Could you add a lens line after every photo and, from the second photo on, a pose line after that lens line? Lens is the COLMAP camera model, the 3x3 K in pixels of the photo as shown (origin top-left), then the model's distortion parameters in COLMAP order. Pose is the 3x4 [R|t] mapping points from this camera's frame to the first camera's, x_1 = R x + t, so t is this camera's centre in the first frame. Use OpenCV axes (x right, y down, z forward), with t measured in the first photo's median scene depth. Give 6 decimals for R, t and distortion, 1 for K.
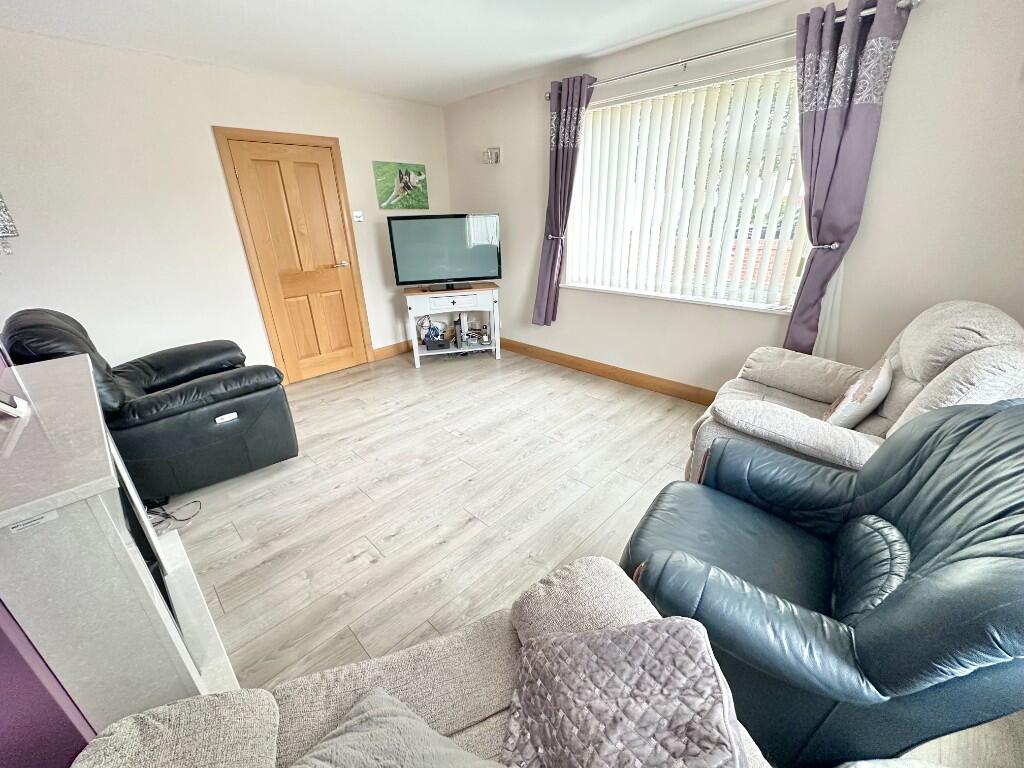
lens RADIAL K [[407.5, 0, 510.1], [0, 407.5, 382.4], [0, 0, 1]] dist [-0.003871, -0.000106]
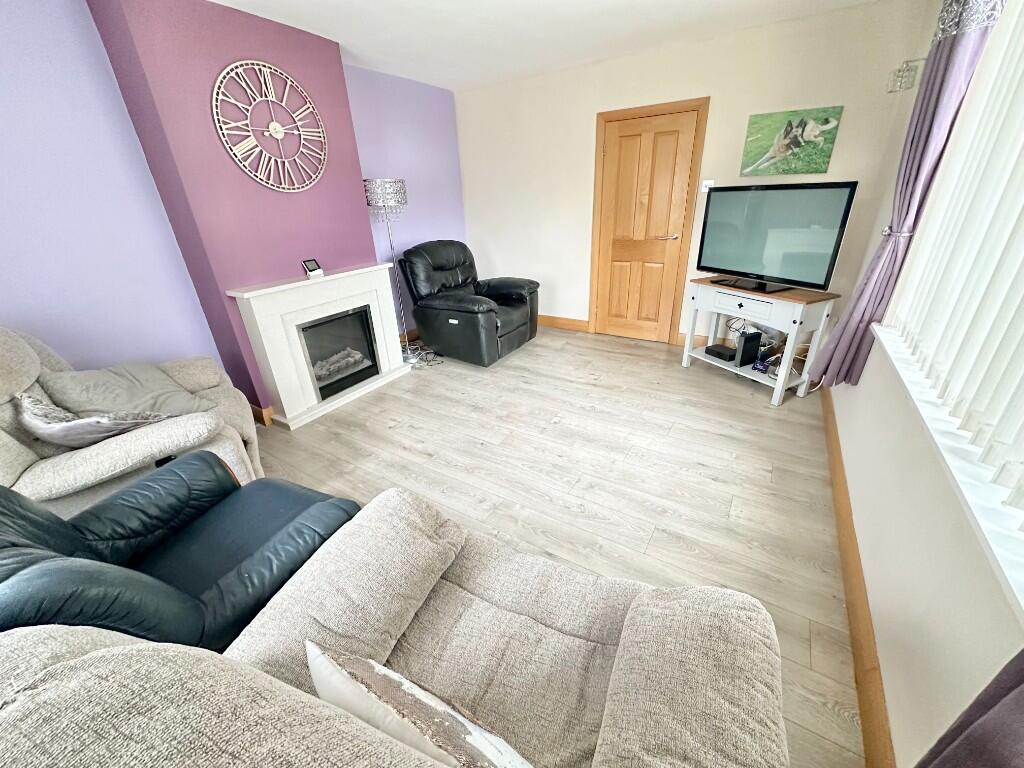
lens RADIAL K [[407.5, 0, 515.9], [0, 407.5, 383.7], [0, 0, 1]] dist [-0.003871, -0.000106]
pose [[0.221355, 0.429004, -0.875761, 0.560659], [-0.344033, 0.874652, 0.341504, -0.212029], [0.912493, 0.225697, 0.341200, 0.461793]]
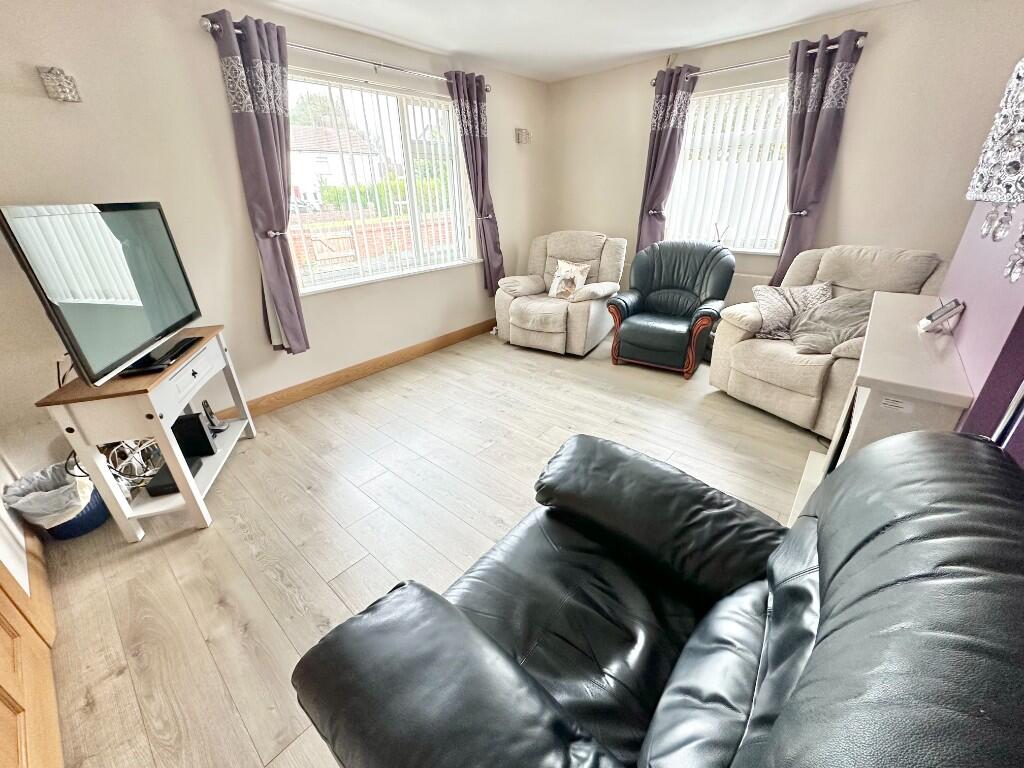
lens RADIAL K [[407.5, 0, 511.2], [0, 407.5, 383.8], [0, 0, 1]] dist [-0.003871, -0.000106]
pose [[-0.060900, -0.397801, 0.915448, -0.742660], [0.412726, 0.825036, 0.385970, -0.252207], [-0.908817, 0.401335, 0.113938, 0.666441]]
